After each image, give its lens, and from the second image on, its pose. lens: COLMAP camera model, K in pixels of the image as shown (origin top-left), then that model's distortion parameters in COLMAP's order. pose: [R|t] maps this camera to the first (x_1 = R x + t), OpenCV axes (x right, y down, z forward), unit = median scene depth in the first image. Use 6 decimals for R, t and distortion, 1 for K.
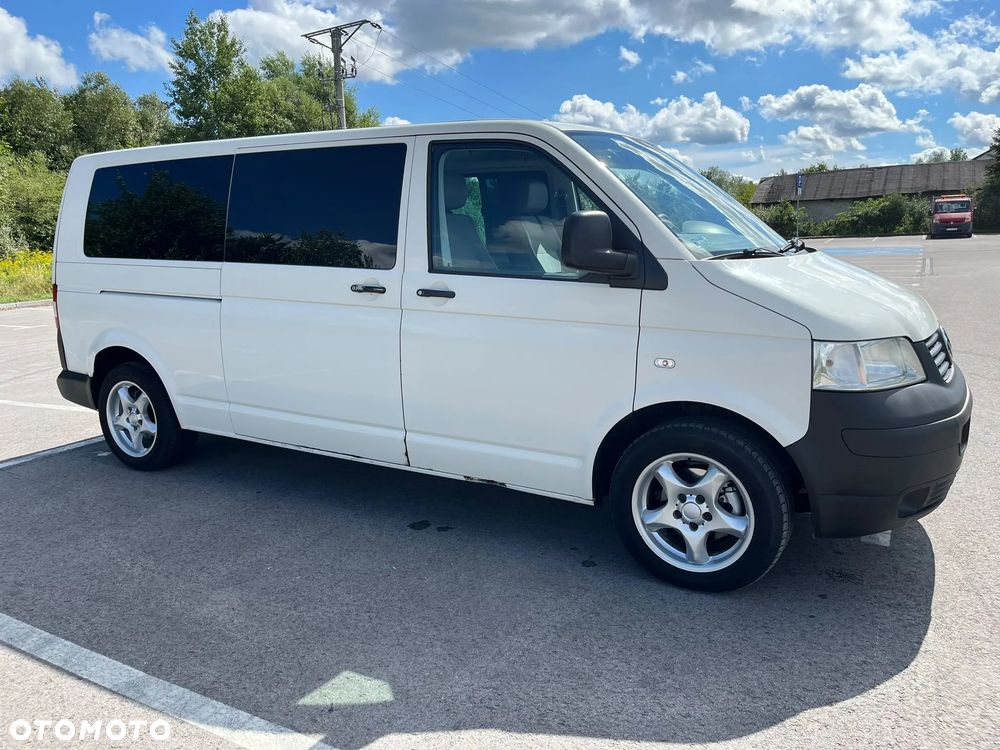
lens RADIAL K [[760.5, 0, 503.1], [0, 760.5, 366.4], [0, 0, 1]] dist [0.063777, -0.088148]
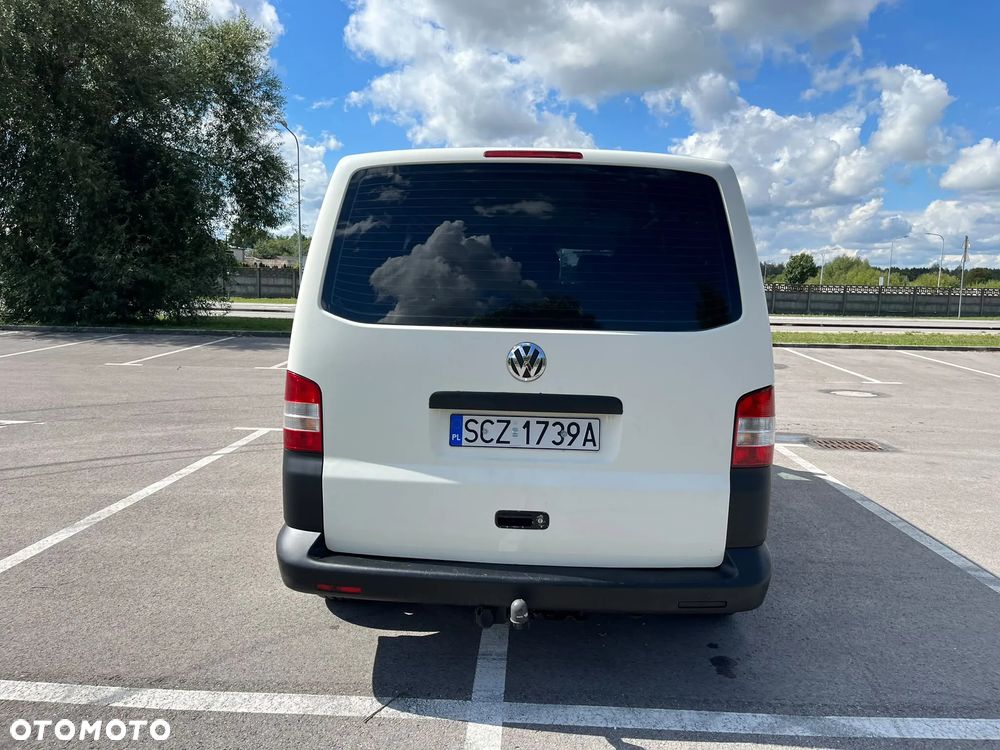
lens RADIAL K [[760.5, 0, 512.2], [0, 760.5, 369.3], [0, 0, 1]] dist [0.063777, -0.088148]
pose [[-0.460321, -0.076265, 0.884471, -1.419103], [0.145573, 0.976332, 0.159949, -0.334611], [-0.875736, 0.202383, -0.438324, 2.024946]]
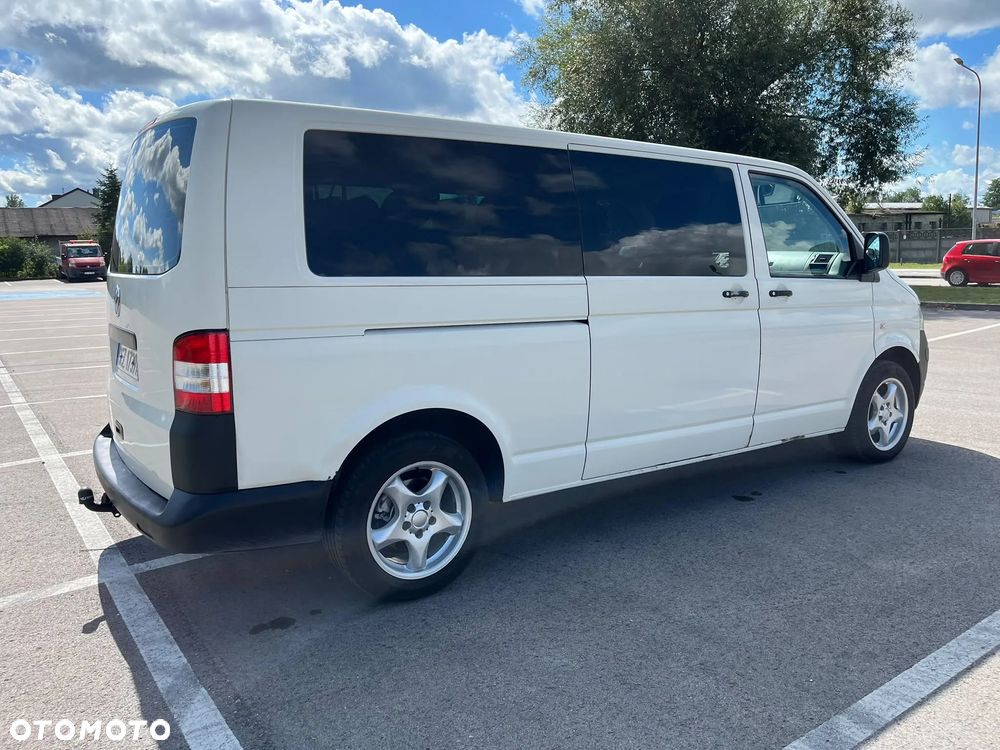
lens RADIAL K [[760.5, 0, 502.4], [0, 760.5, 361.5], [0, 0, 1]] dist [0.063777, -0.088148]
pose [[0.429423, -0.103994, 0.897096, -1.402616], [0.163440, 0.985894, 0.036052, -0.105656], [-0.888191, 0.131140, 0.440362, 0.866882]]
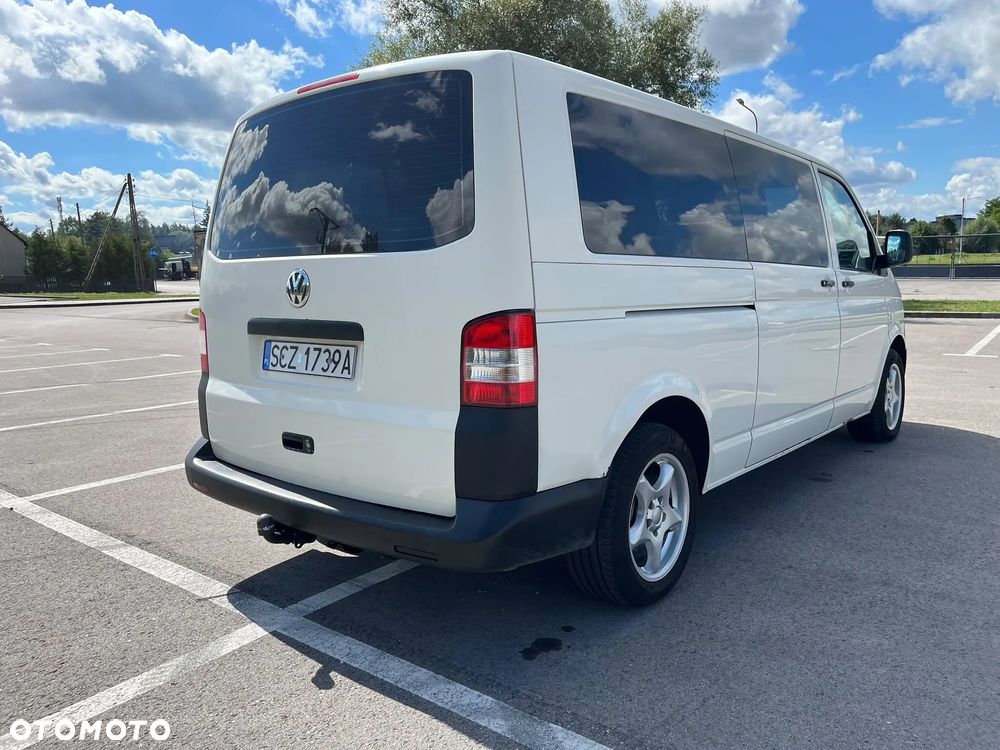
lens RADIAL K [[760.5, 0, 512.0], [0, 760.5, 364.3], [0, 0, 1]] dist [0.063777, -0.088148]
pose [[0.157077, -0.092064, 0.983286, -1.493930], [0.188008, 0.980225, 0.061744, -0.151463], [-0.969525, 0.175167, 0.171280, 1.352048]]
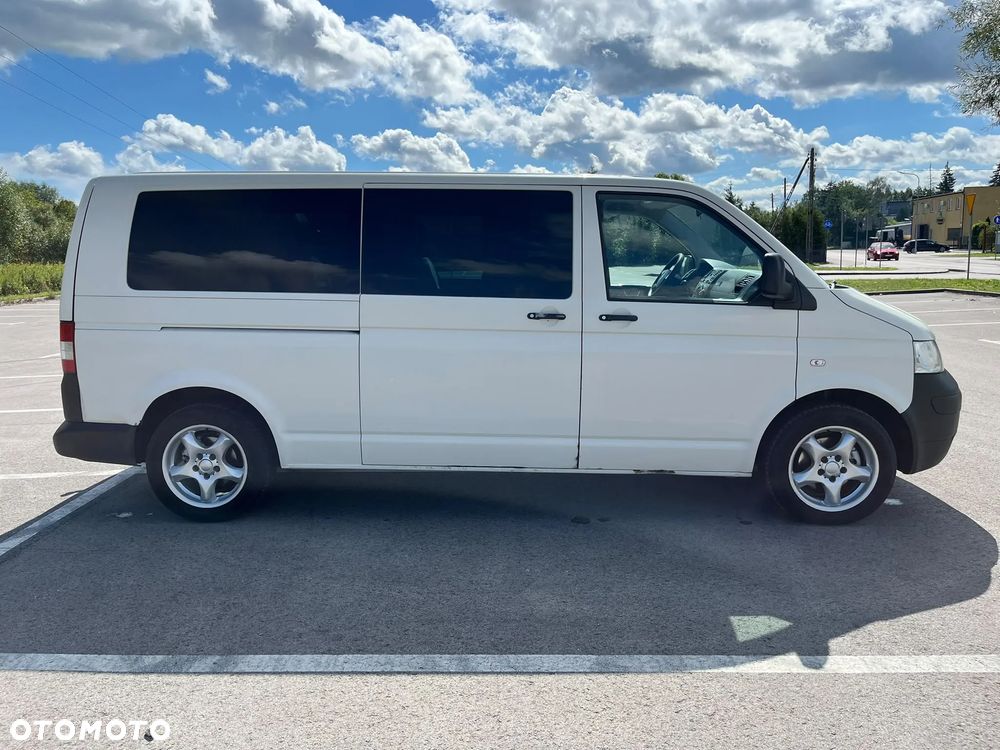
lens RADIAL K [[760.5, 0, 498.6], [0, 760.5, 358.8], [0, 0, 1]] dist [0.063777, -0.088148]
pose [[0.880671, -0.048806, 0.471208, -0.820865], [0.071294, 0.997005, -0.029980, -0.009205], [-0.468333, 0.059997, 0.881513, 0.034363]]
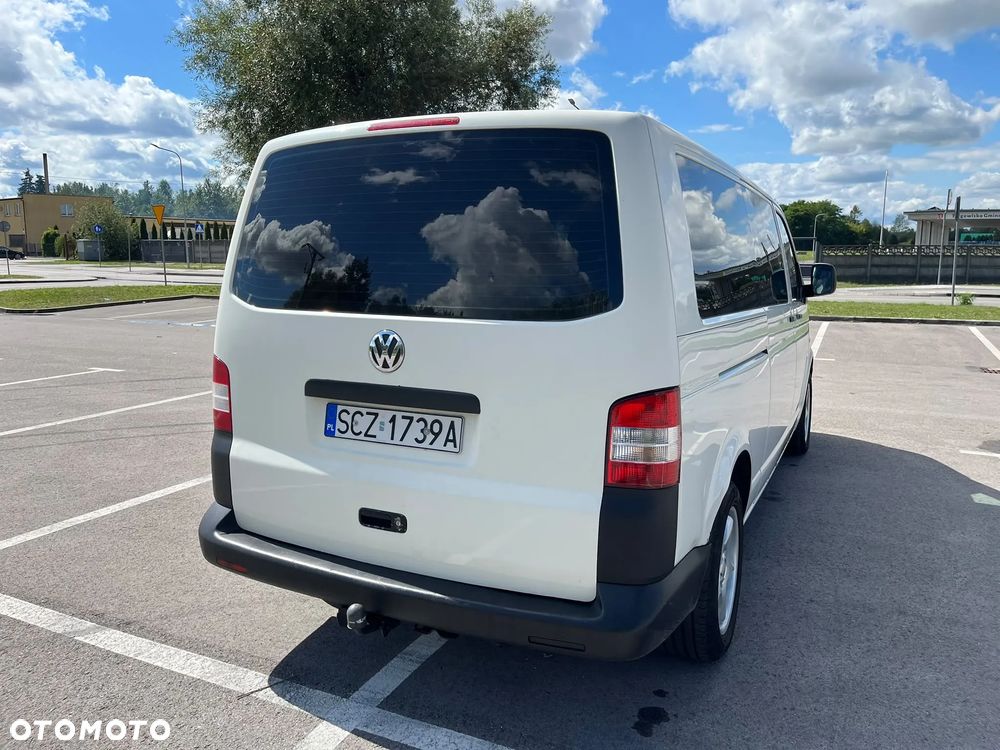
lens RADIAL K [[760.5, 0, 512.9], [0, 760.5, 363.4], [0, 0, 1]] dist [0.063777, -0.088148]
pose [[-0.080217, -0.110848, 0.990595, -1.461730], [0.169467, 0.977812, 0.123141, -0.275069], [-0.982266, 0.177751, -0.059652, 1.611167]]
